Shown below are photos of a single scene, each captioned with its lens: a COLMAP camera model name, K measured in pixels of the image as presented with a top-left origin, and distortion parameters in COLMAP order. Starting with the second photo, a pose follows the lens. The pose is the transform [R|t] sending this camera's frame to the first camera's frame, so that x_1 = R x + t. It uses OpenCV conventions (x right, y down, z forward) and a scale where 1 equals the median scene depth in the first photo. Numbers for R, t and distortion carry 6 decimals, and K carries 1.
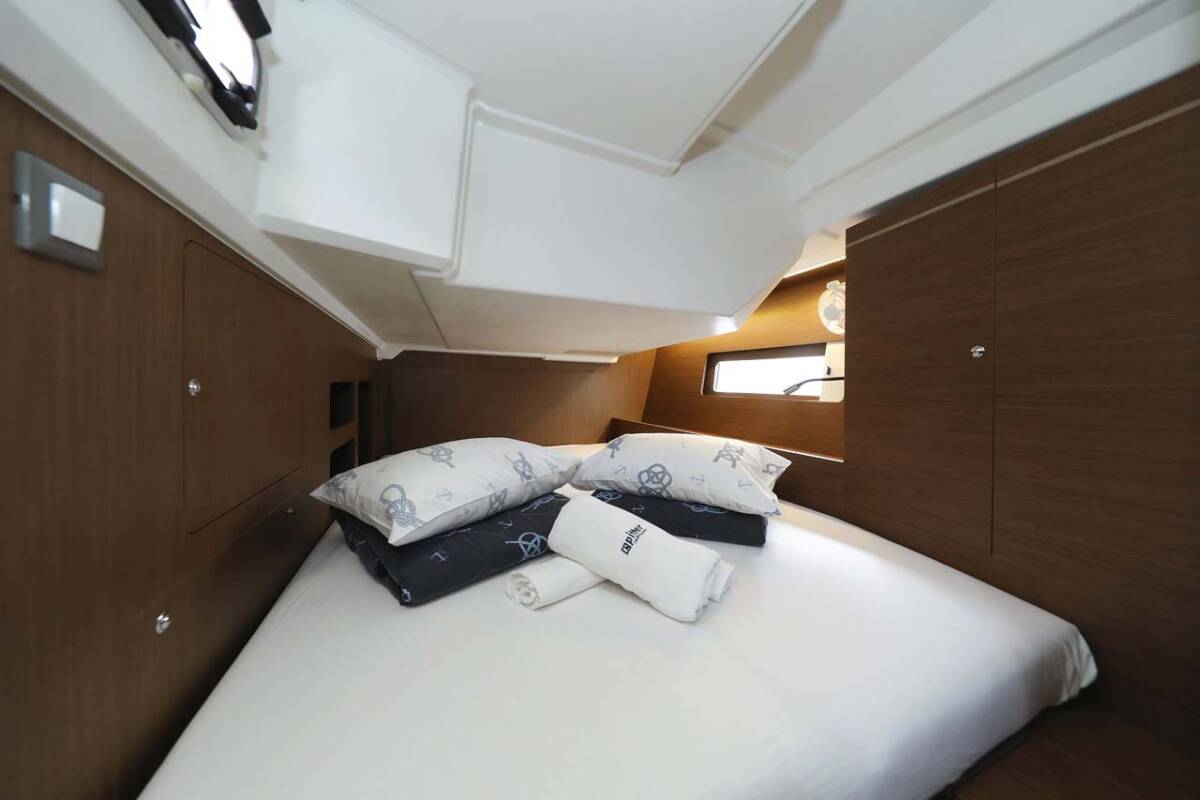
lens RADIAL K [[385.3, 0, 602.0], [0, 385.3, 407.8], [0, 0, 1]] dist [-0.000585, -0.000042]
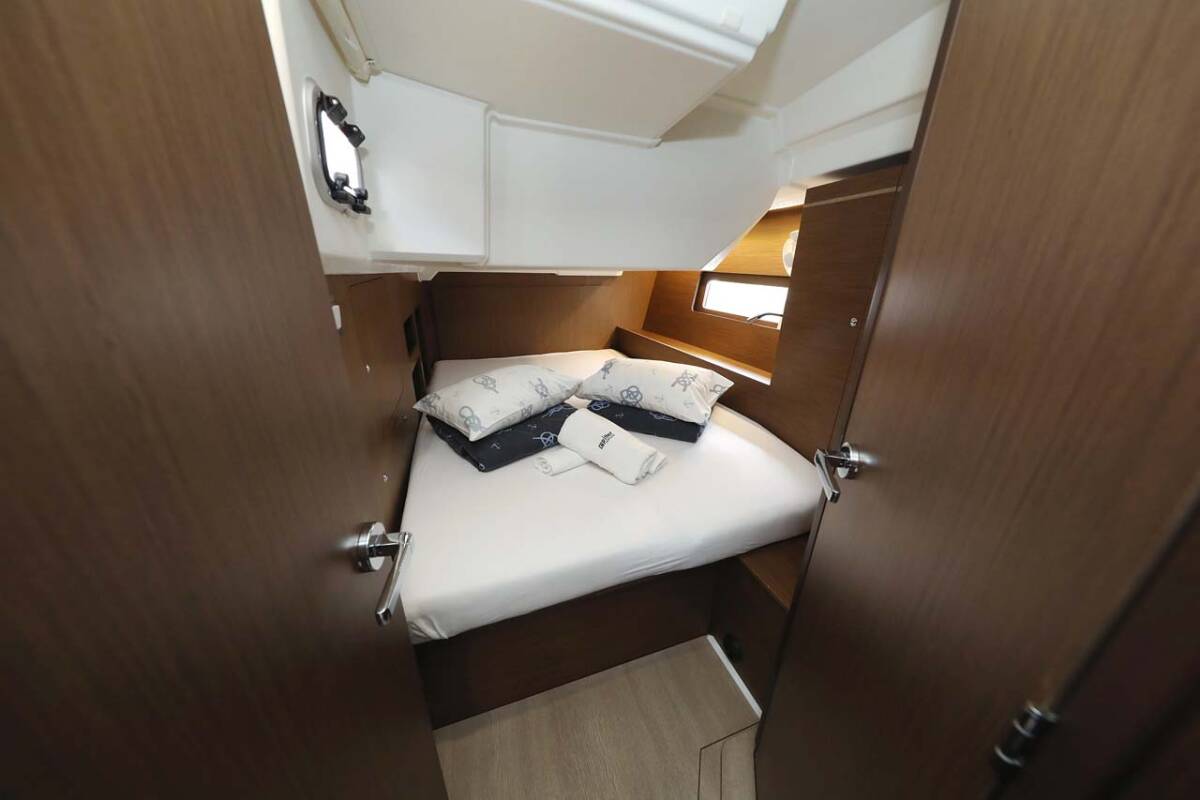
lens RADIAL K [[385.3, 0, 602.0], [0, 385.3, 407.8], [0, 0, 1]] dist [-0.000585, -0.000042]
pose [[0.998329, 0.021530, -0.053631, 0.114130], [-0.003279, 0.947619, 0.319386, -0.259768], [0.057698, -0.318677, 0.946106, -0.438159]]
